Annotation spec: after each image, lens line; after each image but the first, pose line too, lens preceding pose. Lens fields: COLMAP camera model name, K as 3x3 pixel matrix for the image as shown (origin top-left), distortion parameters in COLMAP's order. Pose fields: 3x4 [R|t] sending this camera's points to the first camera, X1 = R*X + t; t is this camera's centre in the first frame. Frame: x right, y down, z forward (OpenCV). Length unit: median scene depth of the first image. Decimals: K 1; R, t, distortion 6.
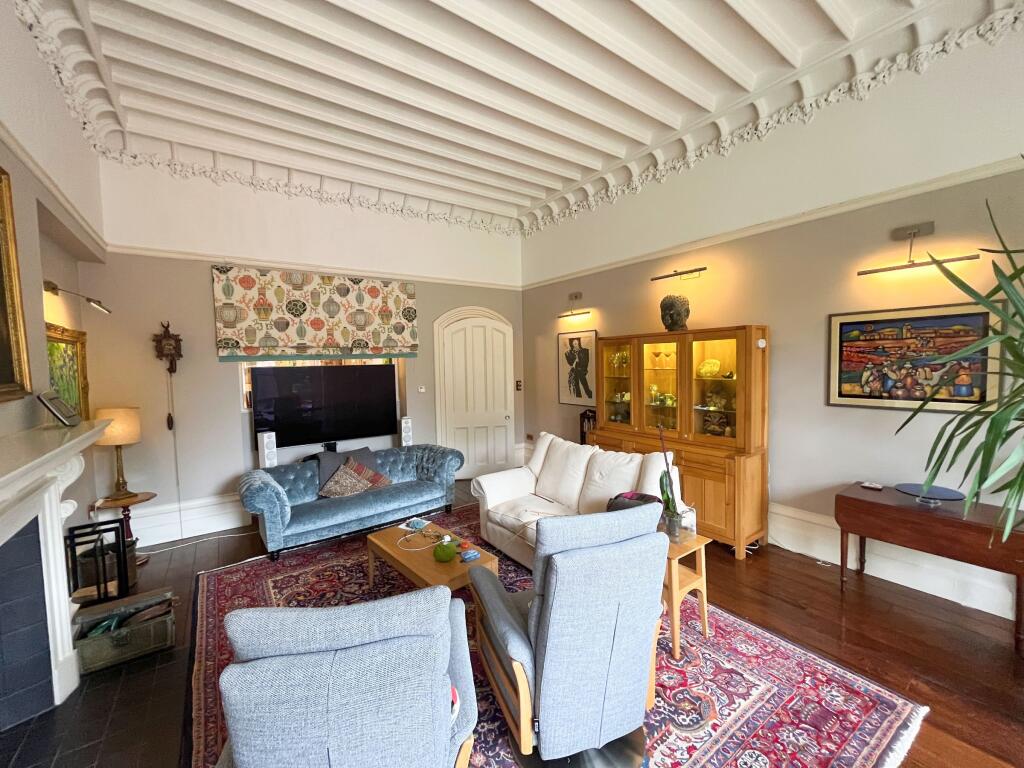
lens RADIAL K [[412.5, 0, 511.7], [0, 412.5, 386.3], [0, 0, 1]] dist [-0.004598, 0.000552]
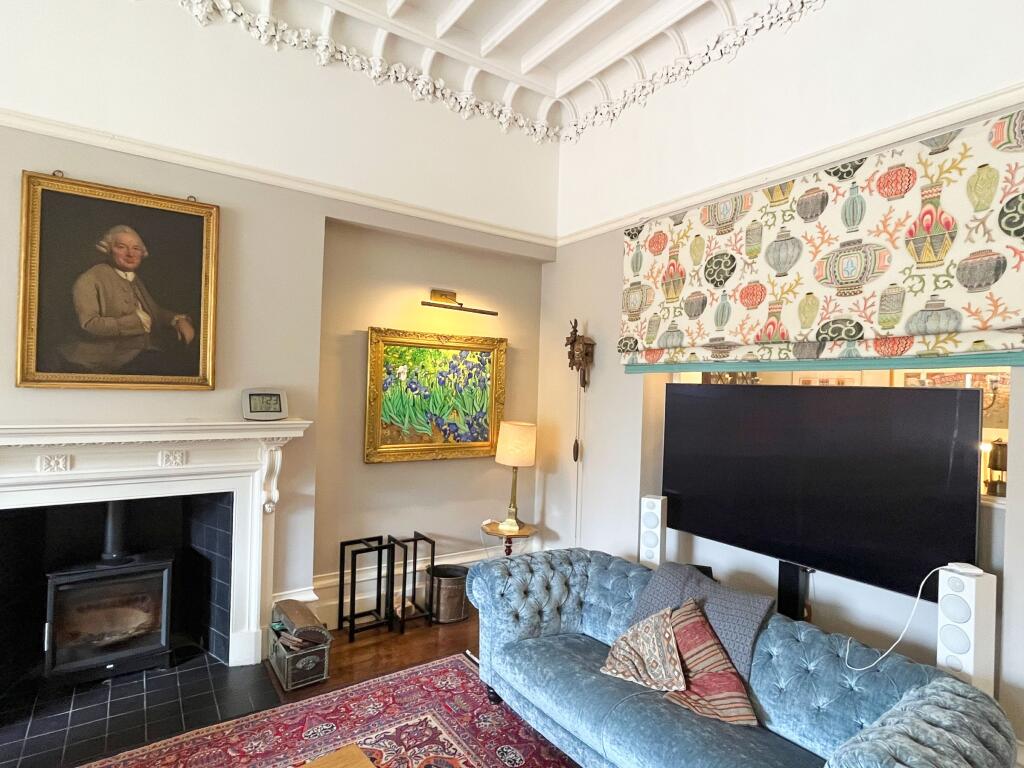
lens RADIAL K [[549.1, 0, 511.1], [0, 549.1, 384.2], [0, 0, 1]] dist [-0.005677, 0.002661]
pose [[-0.020871, 0.014430, -0.999678, 0.161008], [-0.091080, 0.995711, 0.016274, -0.036421], [0.995625, 0.091391, -0.019468, 0.769176]]
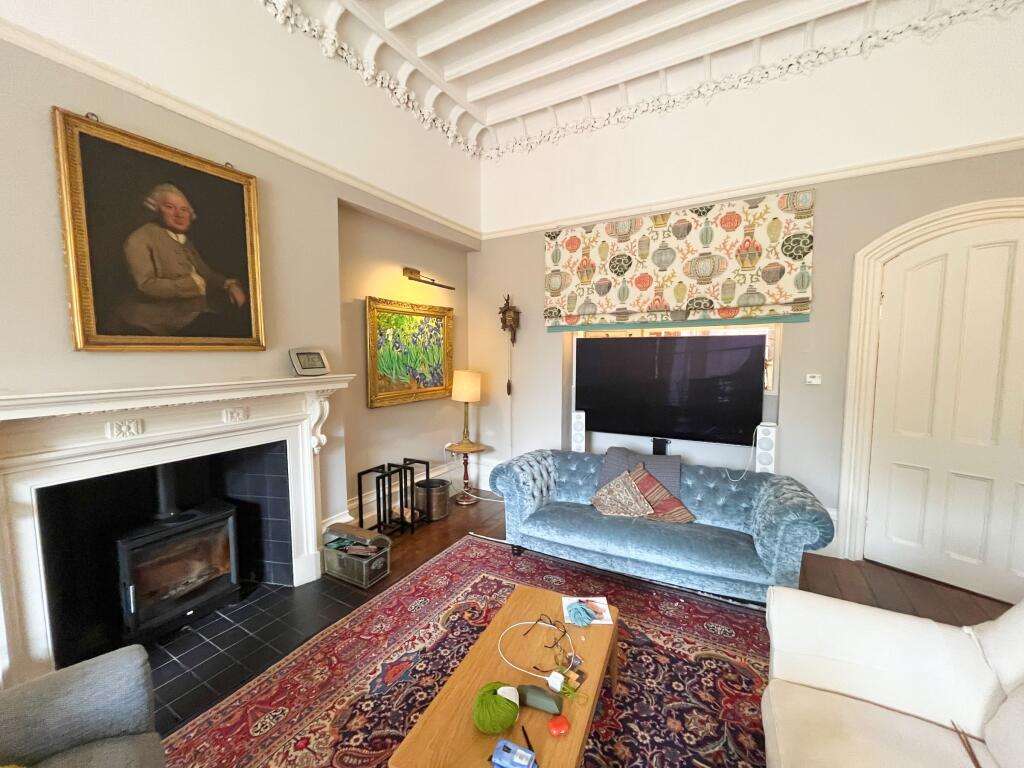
lens RADIAL K [[412.5, 0, 510.2], [0, 412.5, 383.9], [0, 0, 1]] dist [-0.004598, 0.000552]
pose [[0.414649, 0.088324, -0.905685, 0.139844], [-0.060747, 0.995745, 0.069296, 0.000170], [0.907951, 0.026284, 0.418250, 0.471591]]
